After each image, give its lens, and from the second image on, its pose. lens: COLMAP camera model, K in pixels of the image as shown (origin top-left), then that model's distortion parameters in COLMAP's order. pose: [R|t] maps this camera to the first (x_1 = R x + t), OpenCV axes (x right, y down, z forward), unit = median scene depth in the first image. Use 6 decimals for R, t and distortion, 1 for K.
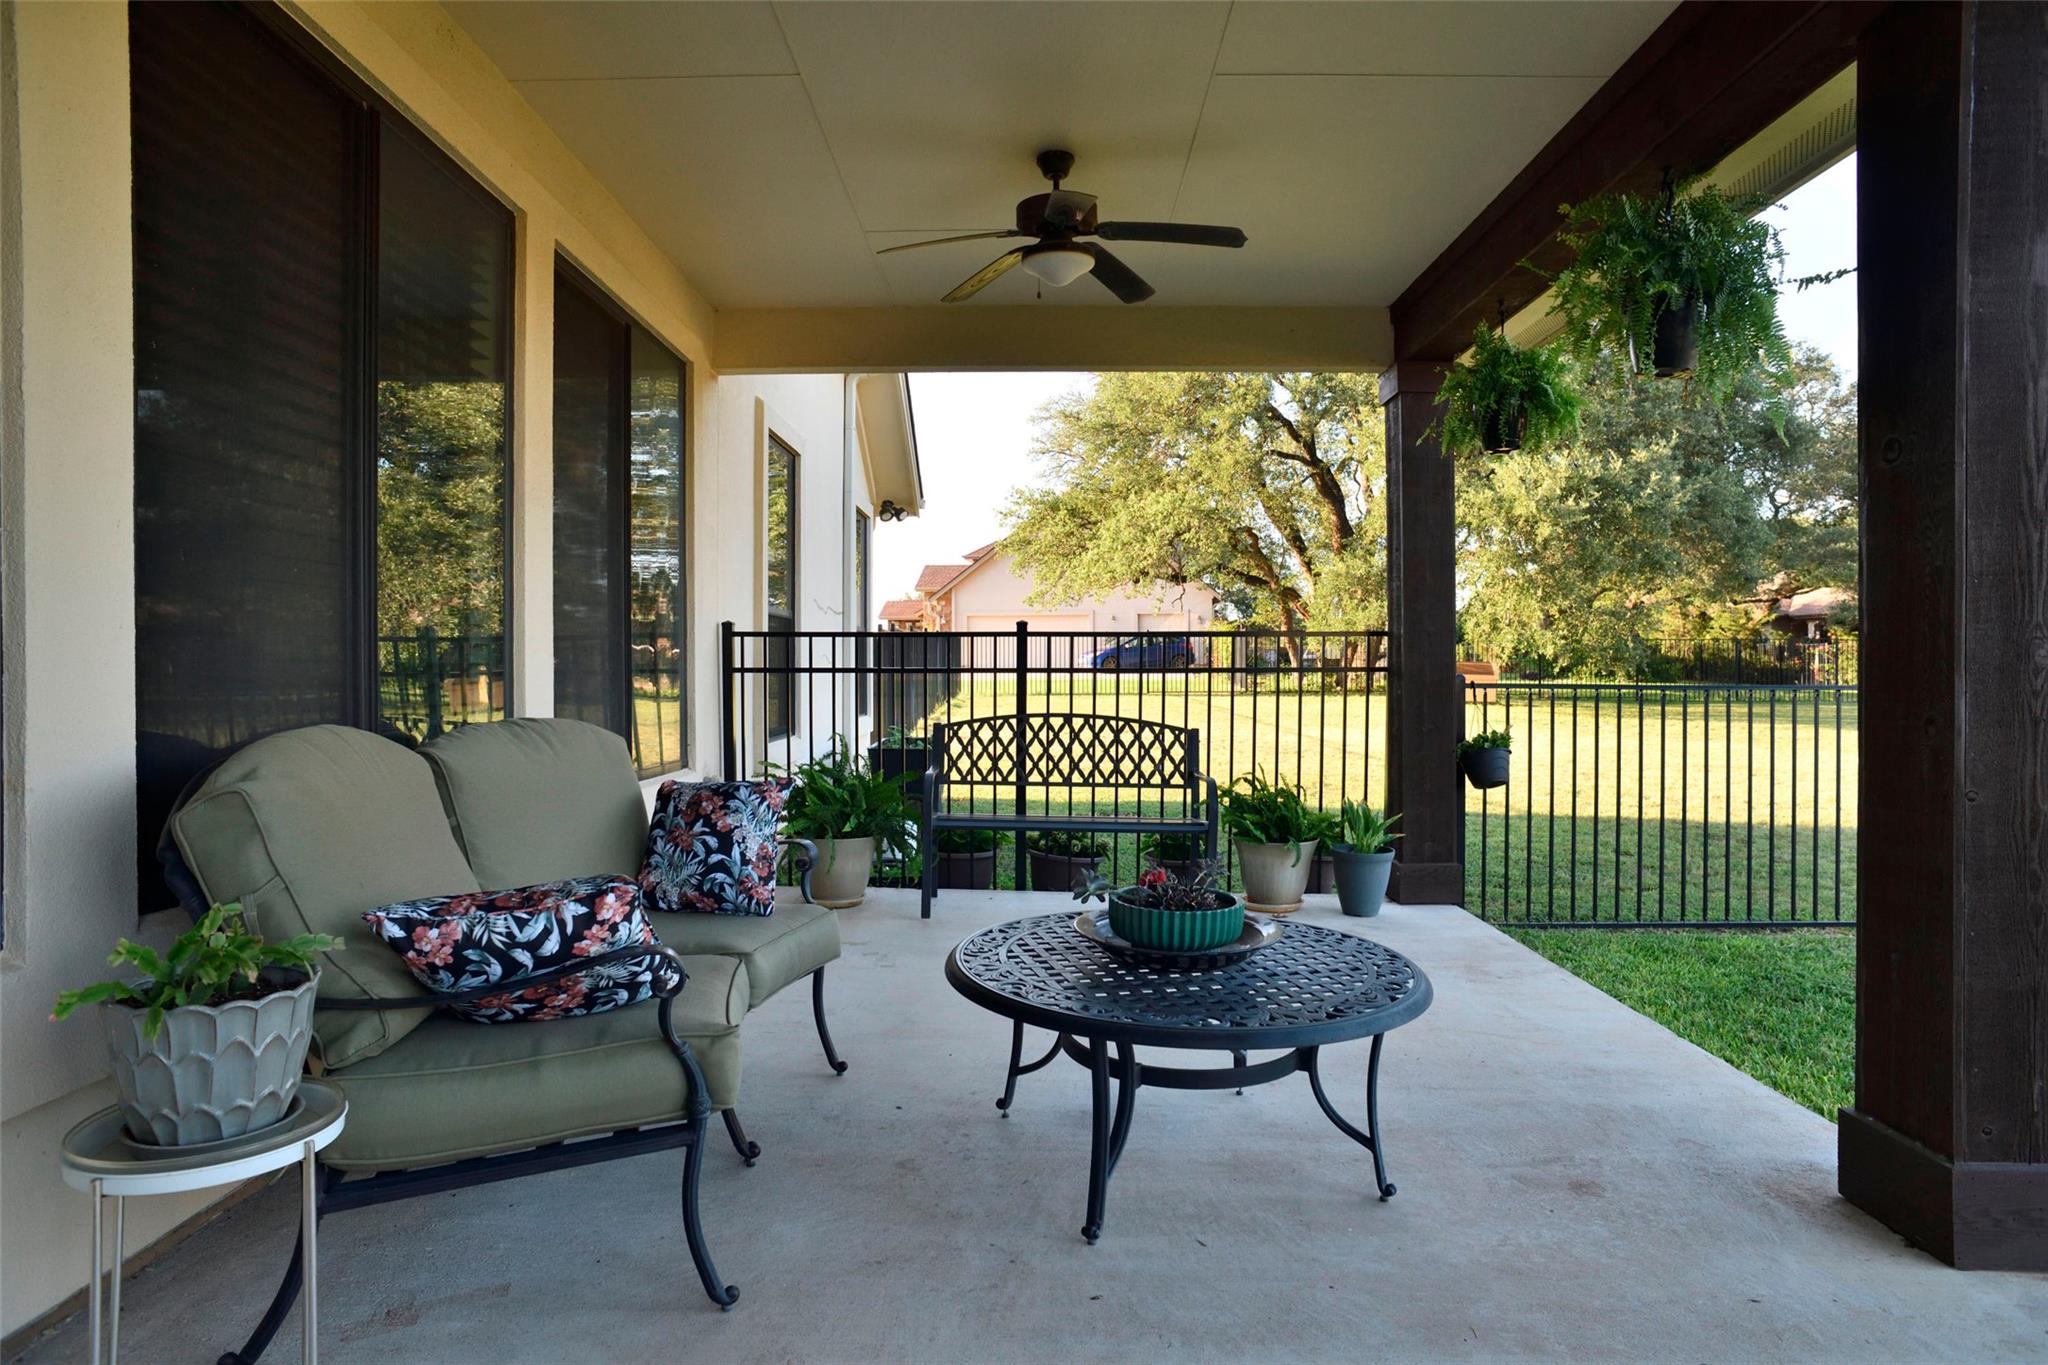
lens RADIAL K [[1172.4, 0, 1027.3], [0, 1172.4, 674.7], [0, 0, 1]] dist [-0.087387, 0.051858]
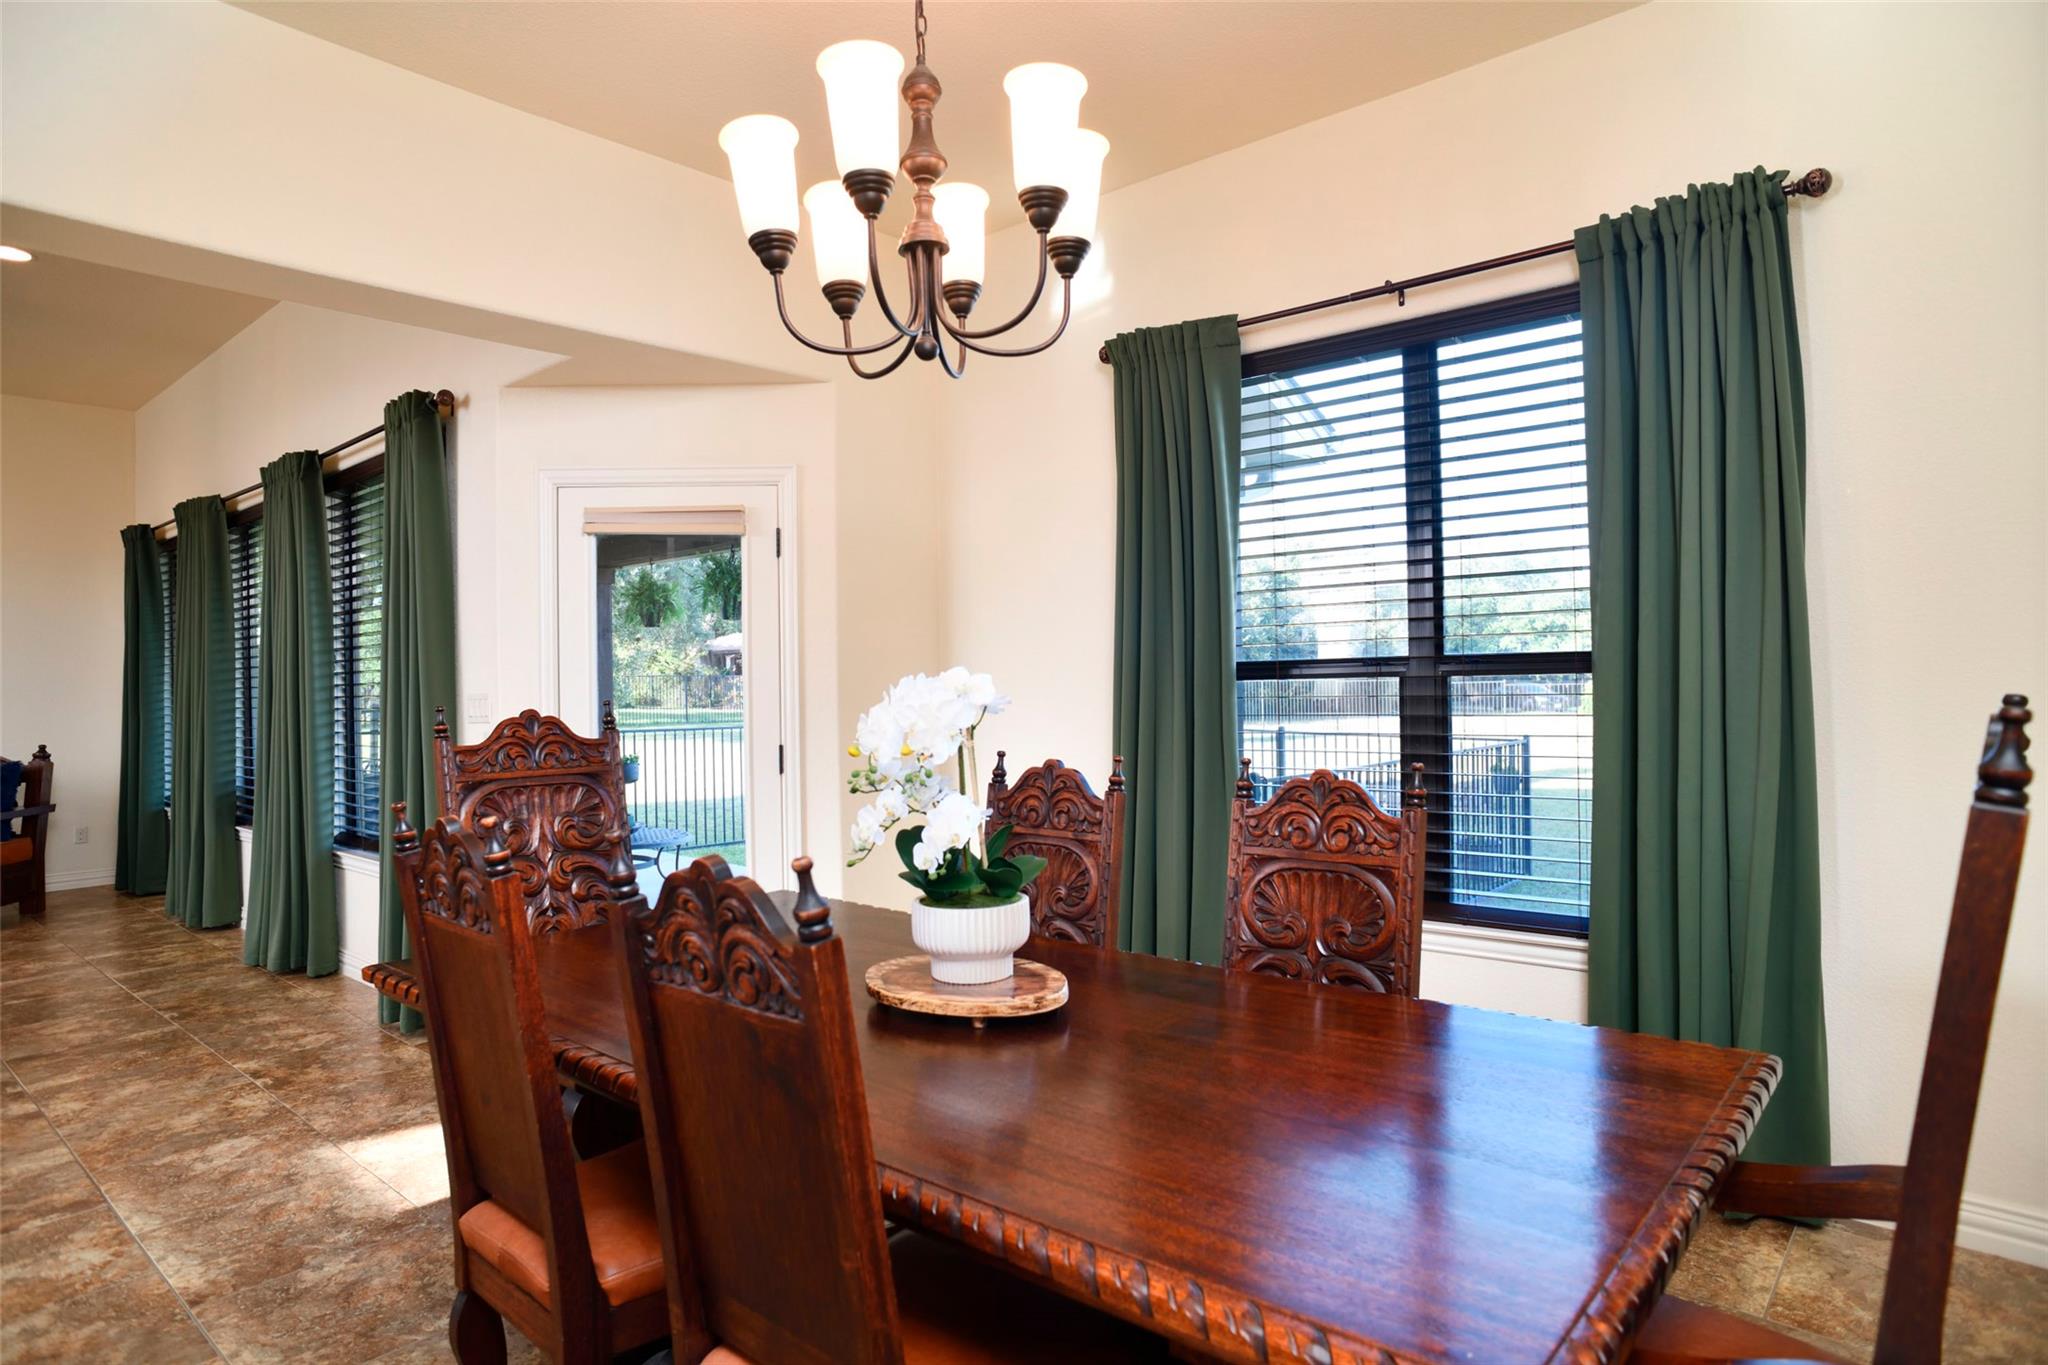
lens RADIAL K [[1172.4, 0, 1027.5], [0, 1172.4, 678.0], [0, 0, 1]] dist [-0.087387, 0.051858]
pose [[0.652743, -0.008184, 0.757535, -0.646522], [0.022049, 0.999723, -0.008198, -0.050269], [-0.757258, 0.022054, 0.652743, -0.799053]]
